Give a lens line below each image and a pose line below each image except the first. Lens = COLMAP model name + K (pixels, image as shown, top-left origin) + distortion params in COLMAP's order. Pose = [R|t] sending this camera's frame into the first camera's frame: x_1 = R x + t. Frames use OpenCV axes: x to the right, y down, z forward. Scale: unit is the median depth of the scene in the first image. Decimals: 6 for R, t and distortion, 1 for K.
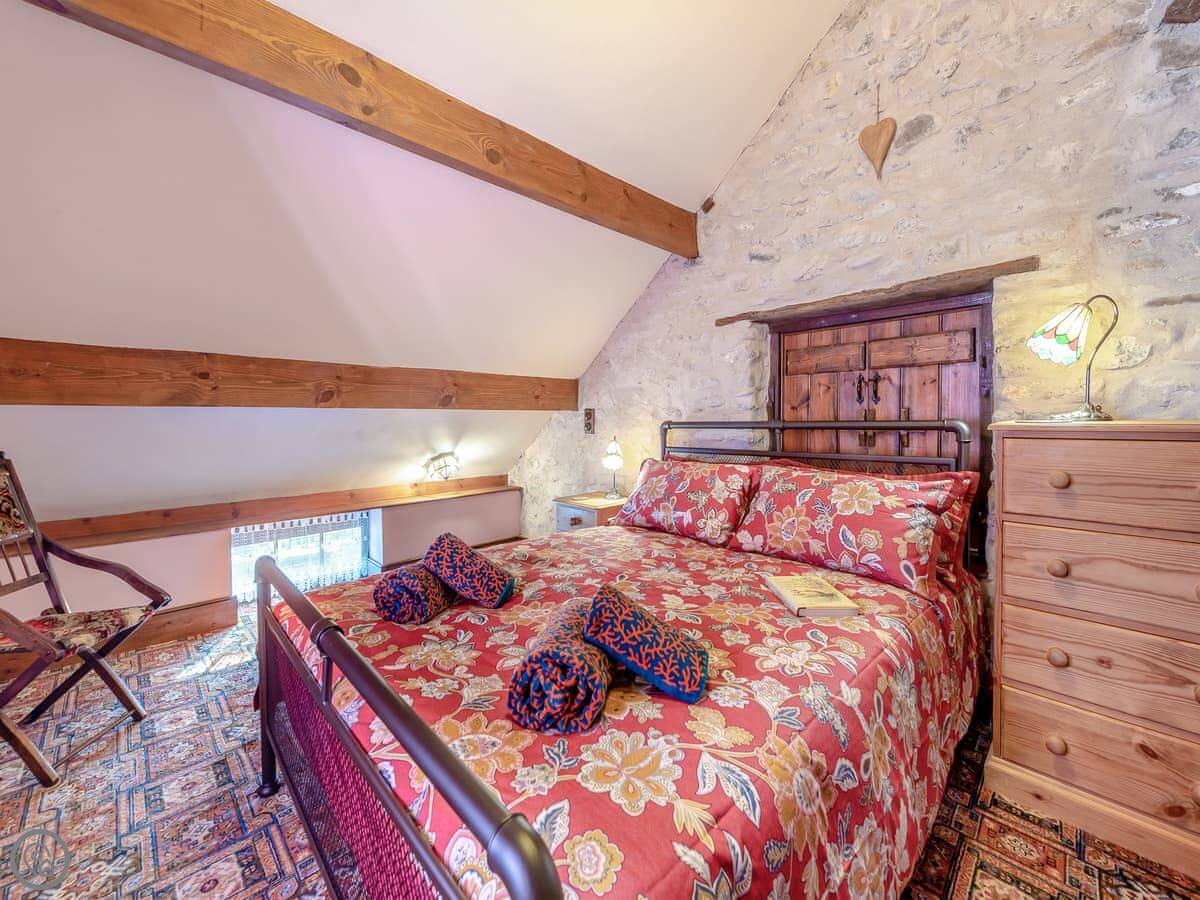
lens RADIAL K [[468.4, 0, 588.1], [0, 468.4, 431.7], [0, 0, 1]] dist [0.011740, -0.001877]
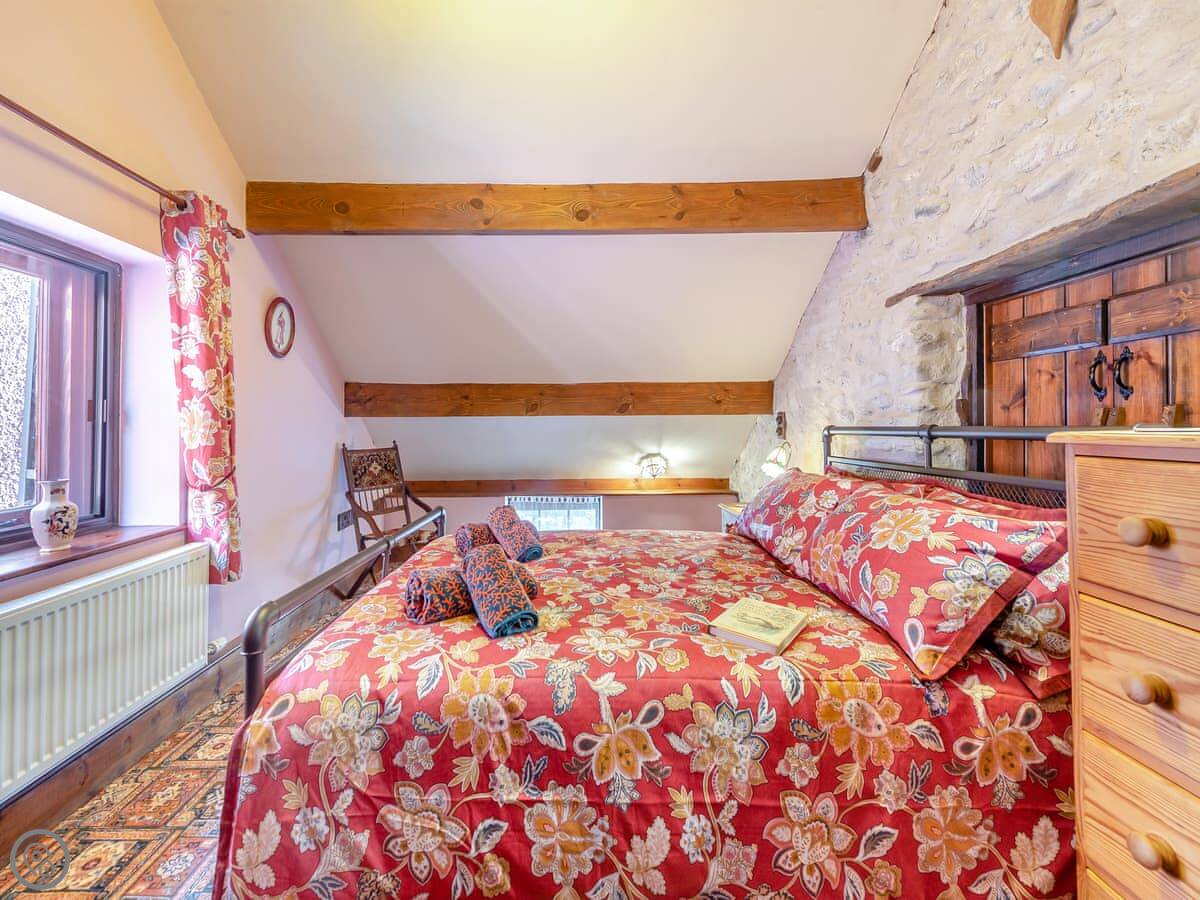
lens RADIAL K [[468.4, 0, 573.9], [0, 468.4, 422.5], [0, 0, 1]] dist [0.011740, -0.001877]
pose [[0.733123, -0.002162, -0.680093, 0.465382], [-0.016228, 0.999655, -0.020671, -0.003989], [0.679903, 0.026191, 0.732834, 0.059184]]
